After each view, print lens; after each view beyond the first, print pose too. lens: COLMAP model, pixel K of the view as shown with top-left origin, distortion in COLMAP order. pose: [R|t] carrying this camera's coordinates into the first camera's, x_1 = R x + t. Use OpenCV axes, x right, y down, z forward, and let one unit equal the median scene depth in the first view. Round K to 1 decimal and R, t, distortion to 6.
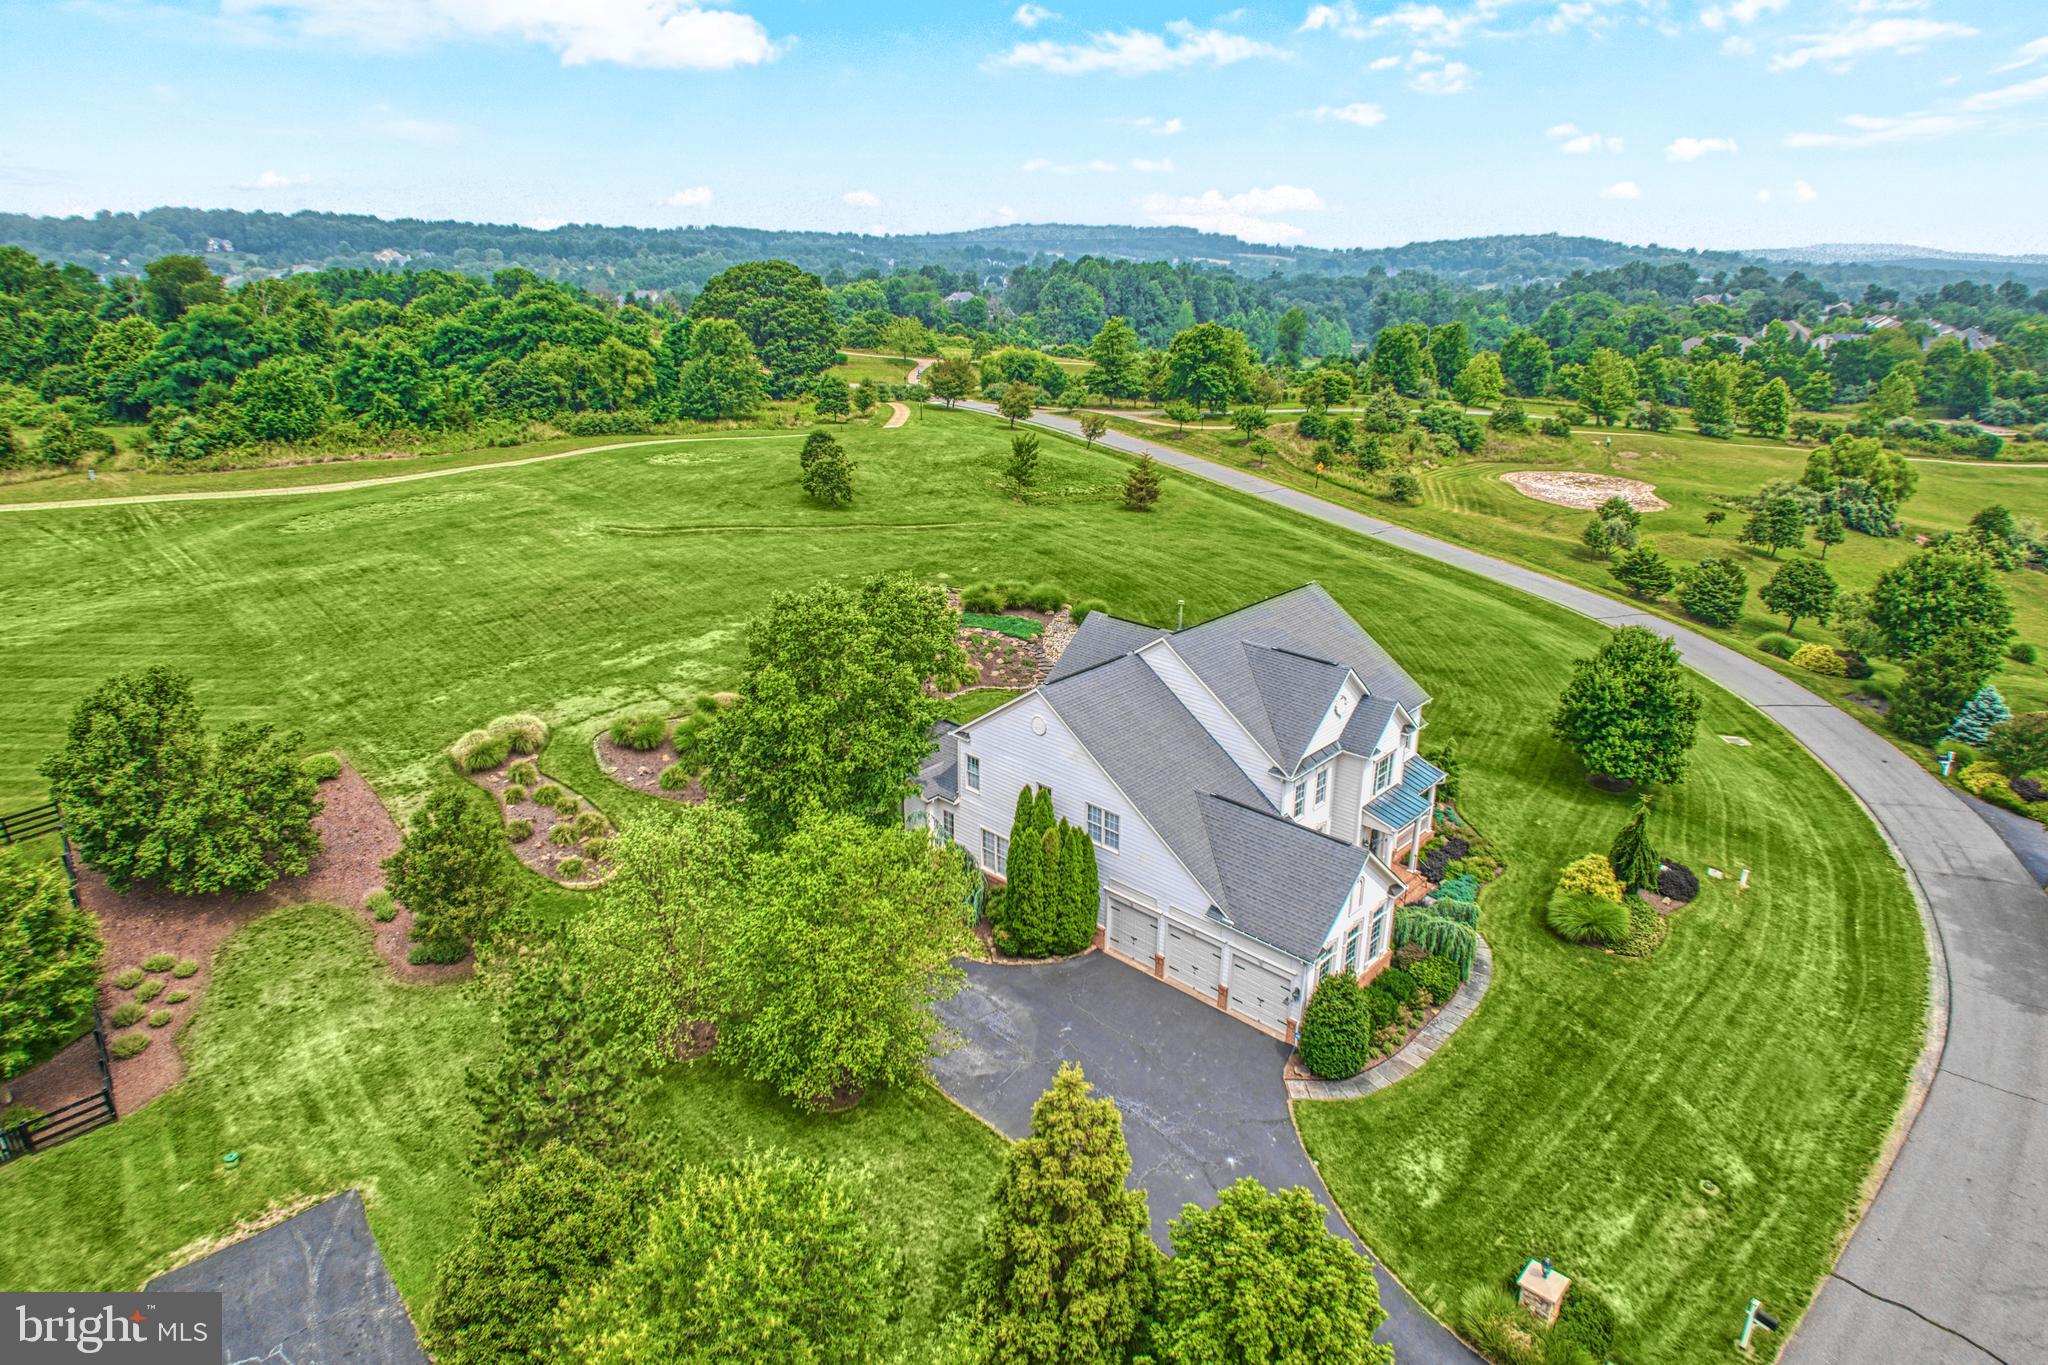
lens RADIAL K [[1171.0, 0, 1024.0], [0, 1171.0, 682.5], [0, 0, 1]] dist [-0.048627, -0.000652]
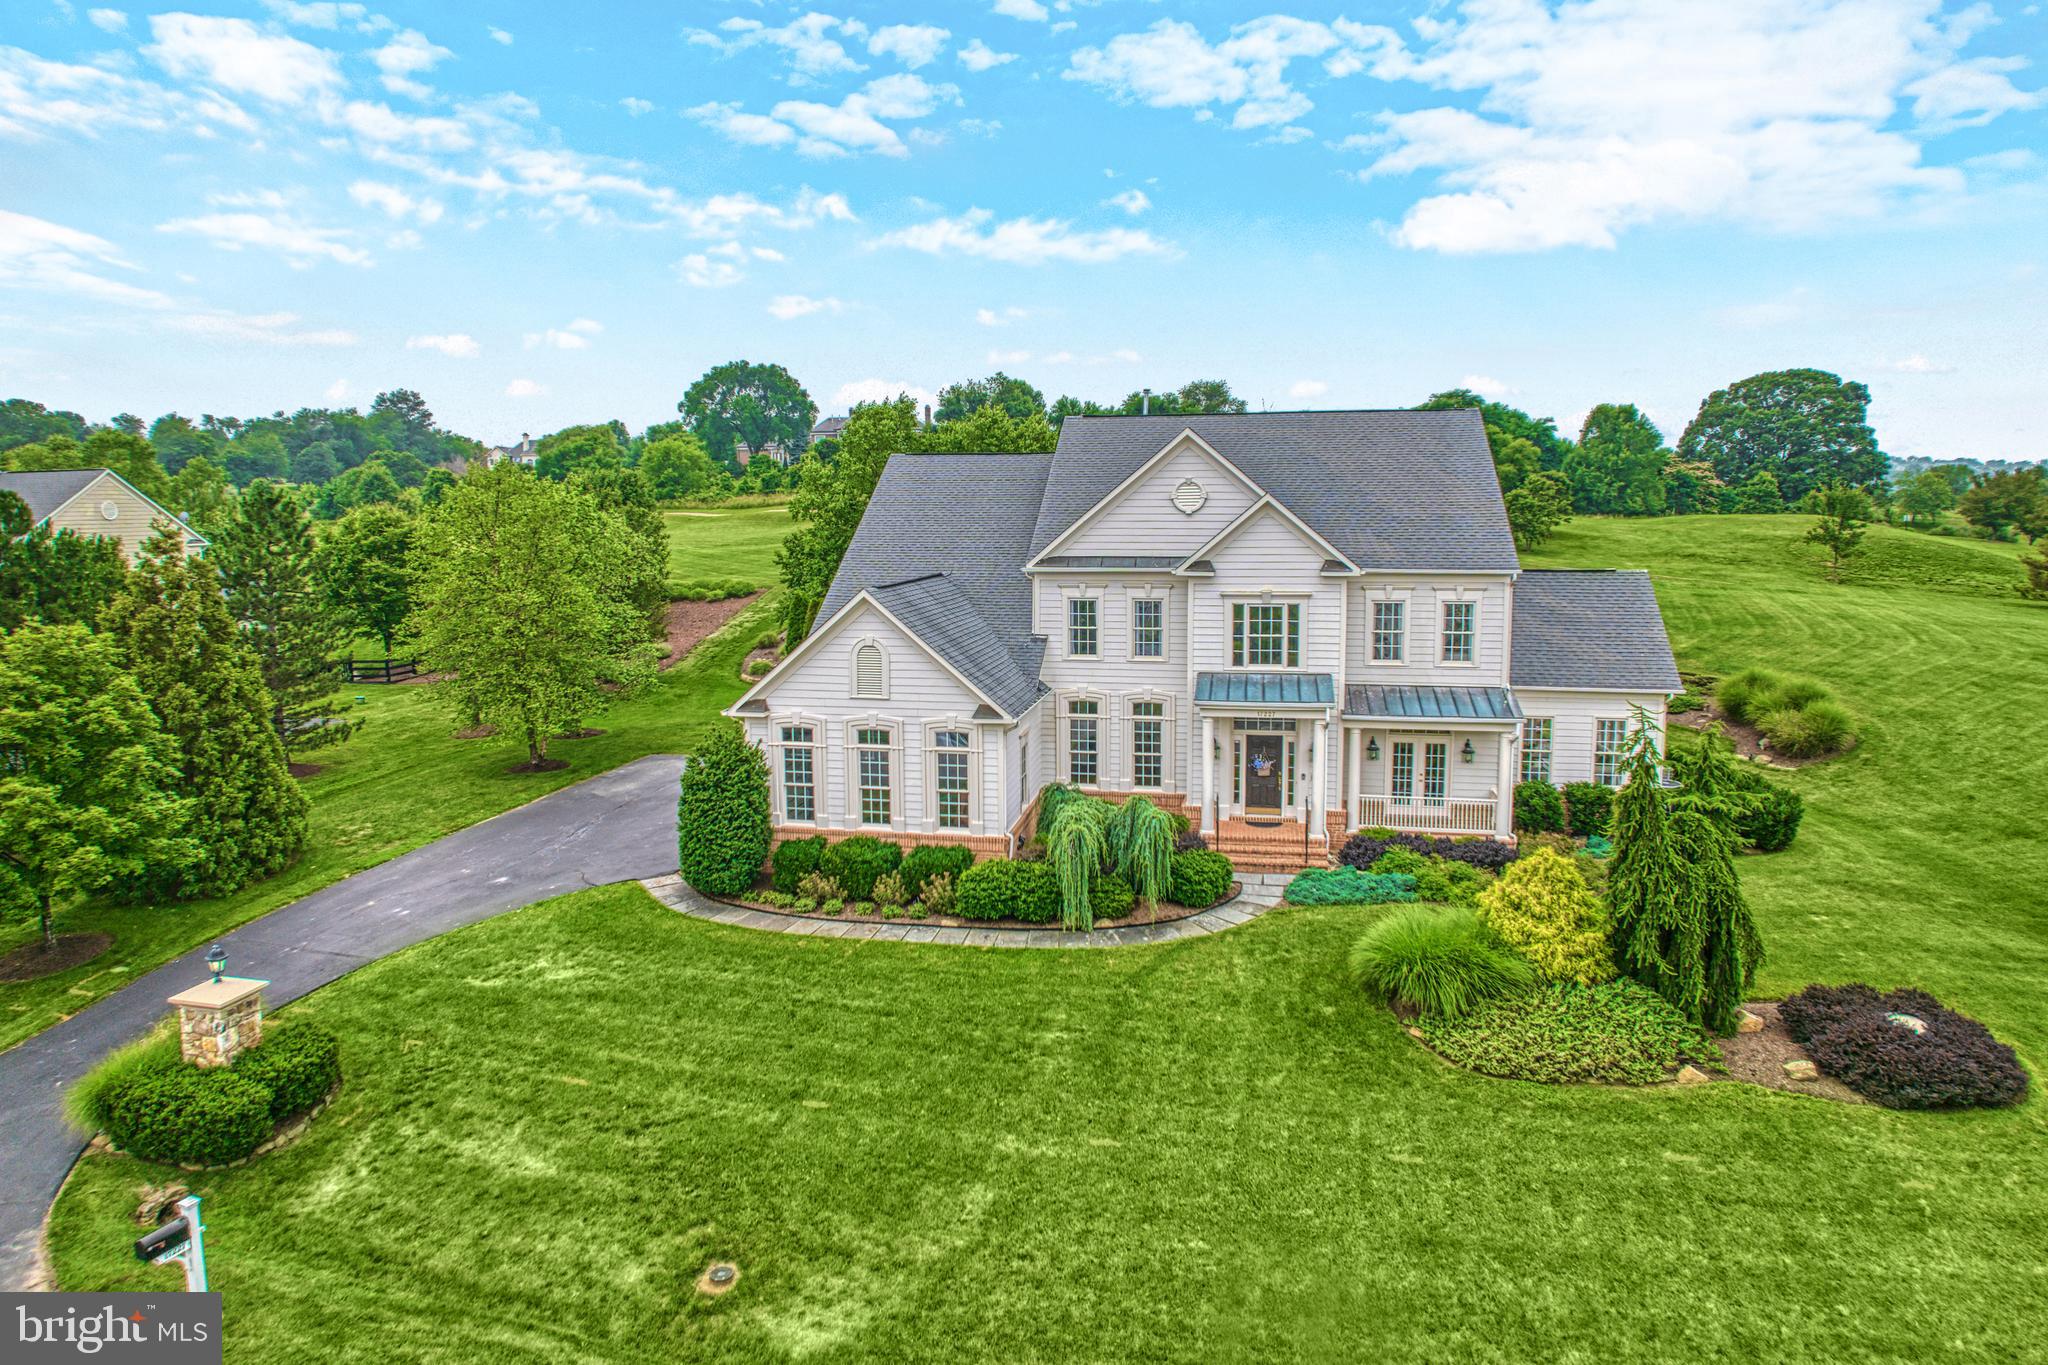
lens RADIAL K [[1221.2, 0, 1016.0], [0, 1221.2, 637.3], [0, 0, 1]] dist [-0.048022, 0.002131]
pose [[0.534083, 0.083725, -0.841276, 0.636400], [-0.286362, 0.954178, -0.086835, 0.142681], [0.795457, 0.287287, 0.533586, 0.493973]]
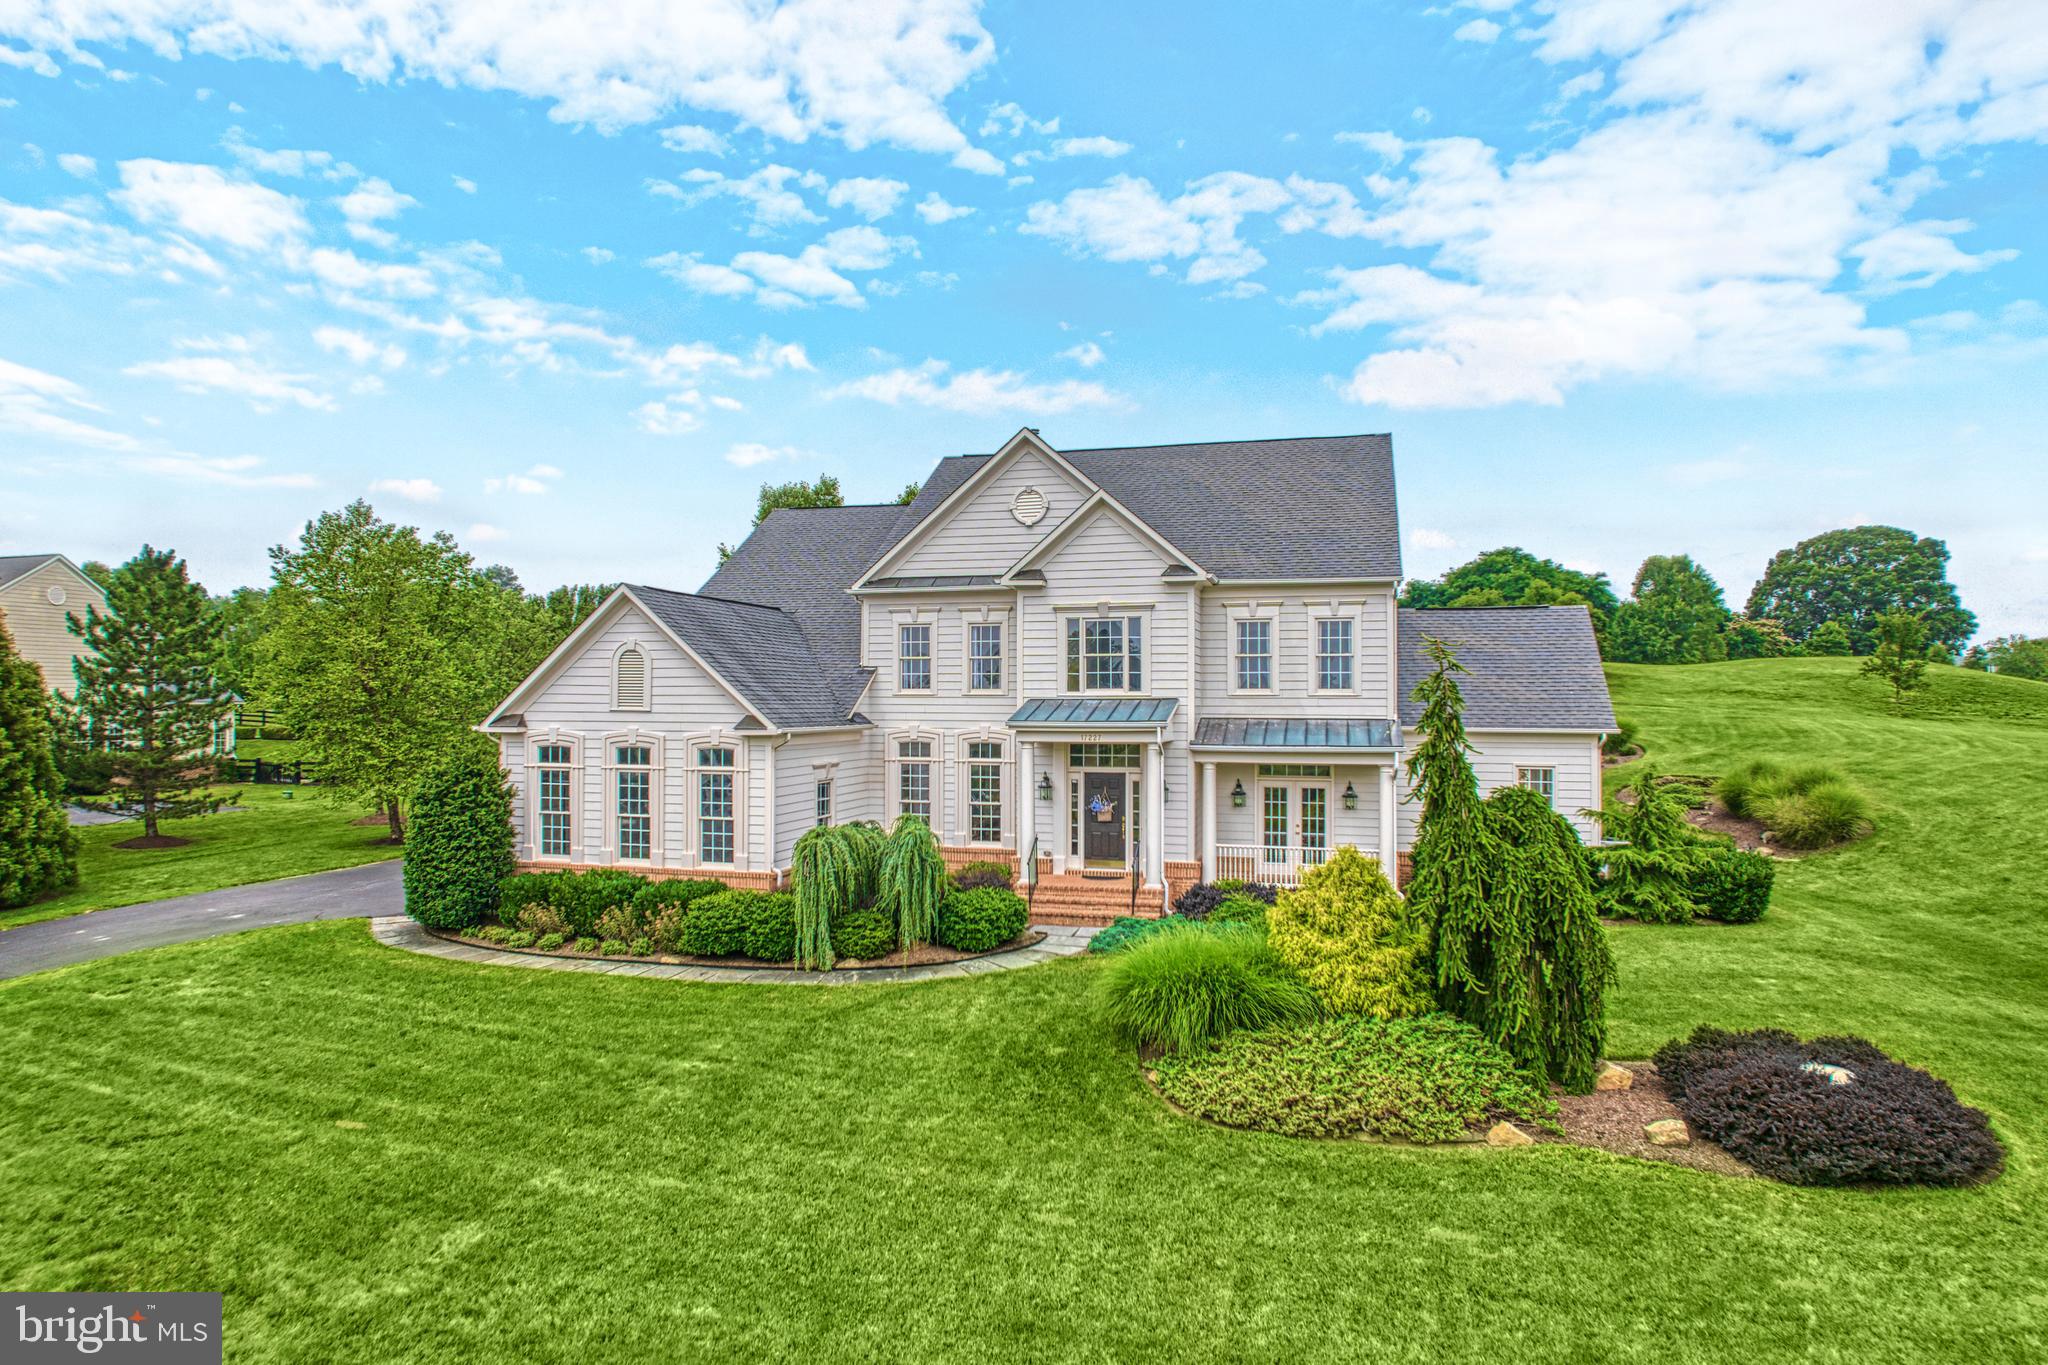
lens RADIAL K [[1201.9, 0, 1024.0], [0, 1201.9, 682.5], [0, 0, 1]] dist [-0.047362, 0.002370]
pose [[0.473454, -0.014503, -0.880699, 0.630080], [-0.307133, 0.934393, -0.180499, 0.163940], [0.825537, 0.355950, 0.437937, 0.639259]]
